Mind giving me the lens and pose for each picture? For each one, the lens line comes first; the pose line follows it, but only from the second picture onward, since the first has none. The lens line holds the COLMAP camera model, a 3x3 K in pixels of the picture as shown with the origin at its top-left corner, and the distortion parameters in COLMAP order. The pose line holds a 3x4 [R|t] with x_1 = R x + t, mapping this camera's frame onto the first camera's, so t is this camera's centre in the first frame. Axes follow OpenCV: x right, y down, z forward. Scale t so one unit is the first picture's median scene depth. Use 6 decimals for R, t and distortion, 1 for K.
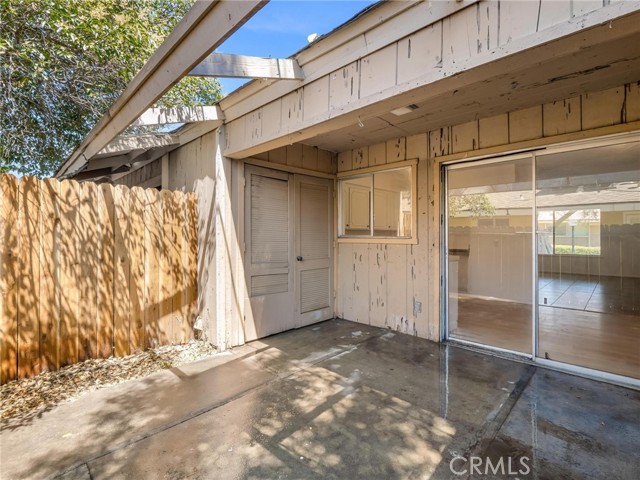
lens RADIAL K [[311.9, 0, 318.8], [0, 311.9, 240.4], [0, 0, 1]] dist [-0.011249, -0.003314]
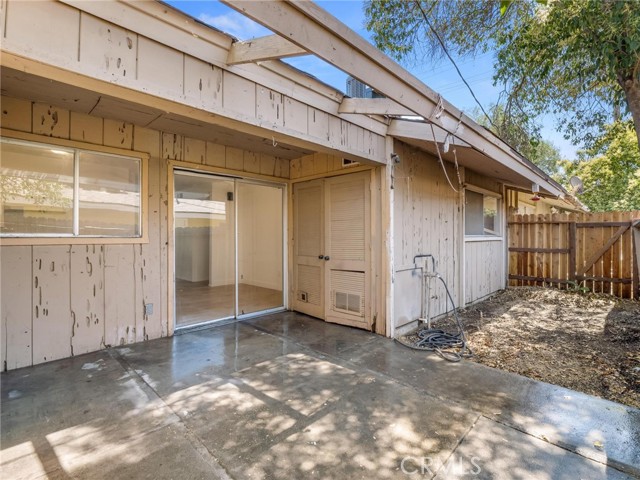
lens RADIAL K [[311.9, 0, 318.2], [0, 311.9, 238.7], [0, 0, 1]] dist [-0.011249, -0.003314]
pose [[0.002102, -0.007295, 0.999971, -0.891221], [0.016153, 0.999843, 0.007260, 0.000052], [-0.999867, 0.016137, 0.002220, 0.670921]]
